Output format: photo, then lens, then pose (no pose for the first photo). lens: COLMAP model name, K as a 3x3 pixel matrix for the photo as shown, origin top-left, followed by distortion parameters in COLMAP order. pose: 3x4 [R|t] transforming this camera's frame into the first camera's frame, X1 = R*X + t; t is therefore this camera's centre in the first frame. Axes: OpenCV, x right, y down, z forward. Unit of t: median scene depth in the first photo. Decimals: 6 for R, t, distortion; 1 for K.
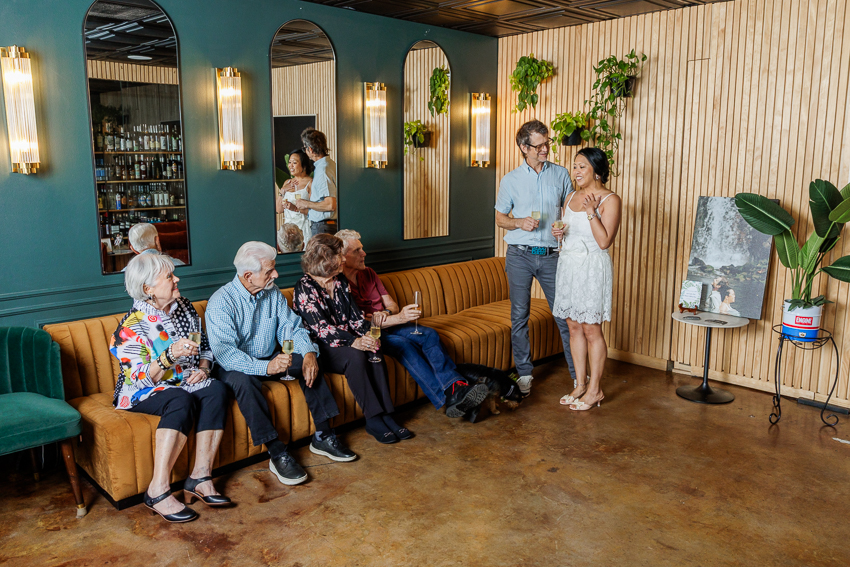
lens RADIAL K [[683.1, 0, 425.0], [0, 683.1, 283.5], [0, 0, 1]] dist [0.006269, -0.006893]
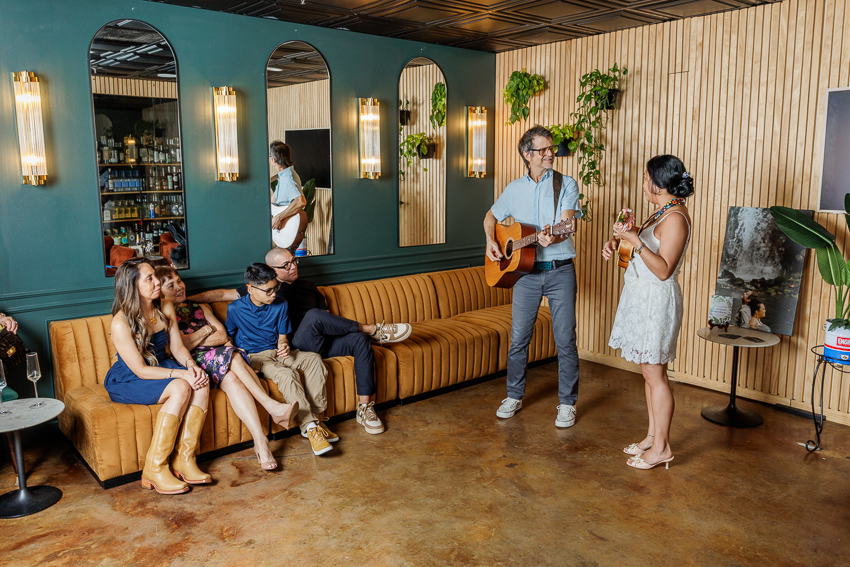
lens RADIAL K [[678.4, 0, 425.0], [0, 678.4, 283.5], [0, 0, 1]] dist [0.004295, -0.001236]
pose [[0.997361, 0.008057, -0.072147, 0.090953], [-0.008992, 0.999880, -0.012649, 0.005434], [0.072037, 0.013265, 0.997314, -0.037819]]
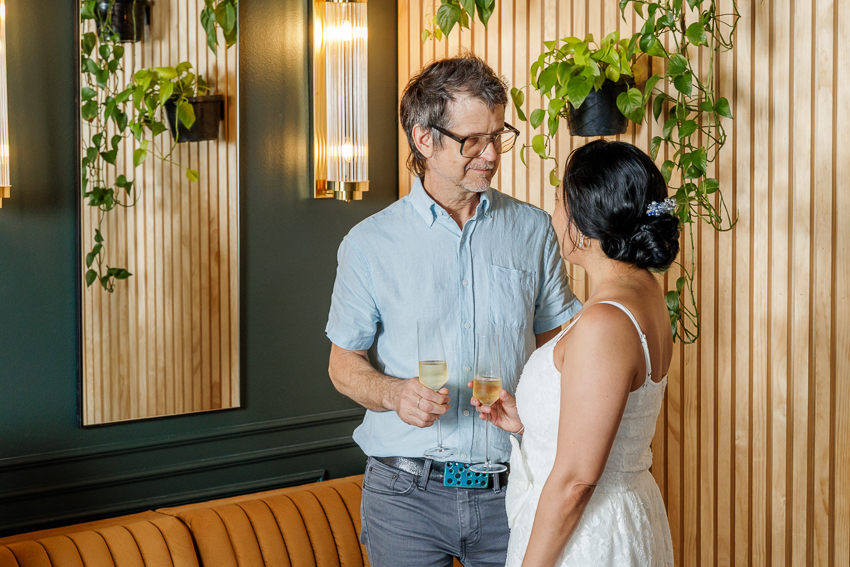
lens RADIAL K [[1713.5, 0, 425.0], [0, 1713.5, 283.5], [0, 0, 1]] dist [0.008322, -0.082187]
pose [[0.999966, -0.004844, 0.006675, 0.135440], [0.005547, 0.993943, -0.109761, -0.044745], [-0.006103, 0.109794, 0.993936, 0.205898]]
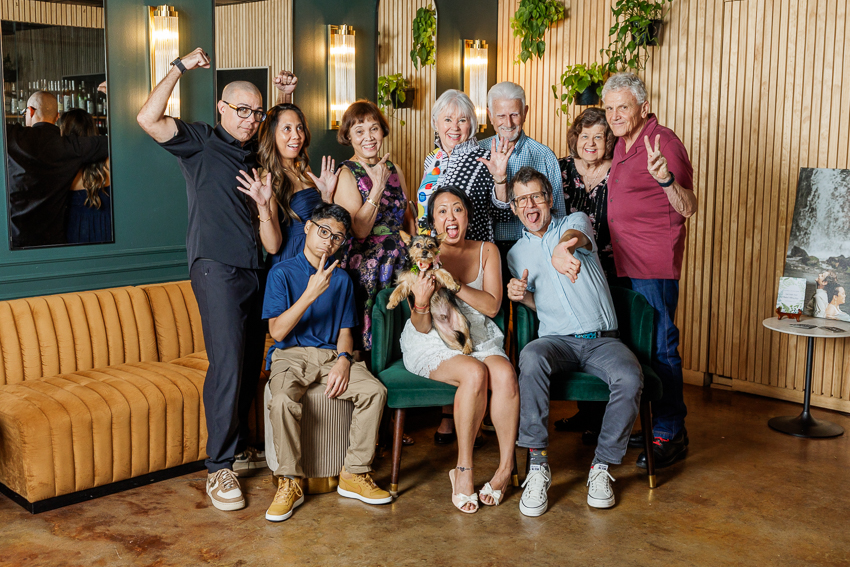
lens RADIAL K [[984.4, 0, 425.0], [0, 984.4, 283.5], [0, 0, 1]] dist [0.008287, -0.006232]
pose [[0.999974, 0.006952, 0.001823, 0.025868], [-0.006889, 0.999457, -0.032231, 0.049152], [-0.002046, 0.032218, 0.999479, -0.158473]]
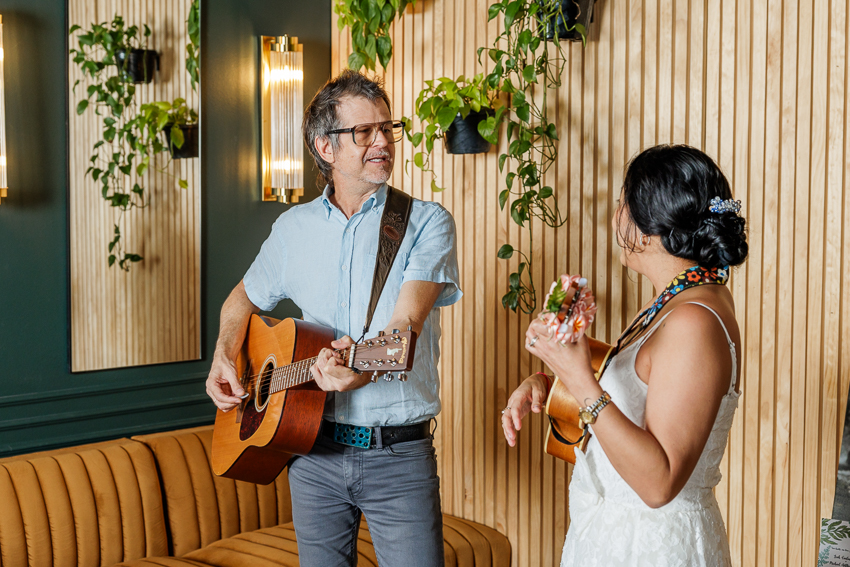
lens RADIAL K [[1242.0, 0, 425.0], [0, 1242.0, 283.5], [0, 0, 1]] dist [0.002456, -0.015280]
pose [[0.999883, 0.004496, -0.014636, 0.214729], [-0.005936, 0.994986, -0.099838, -0.046992], [0.014114, 0.099913, 0.994896, 0.254453]]
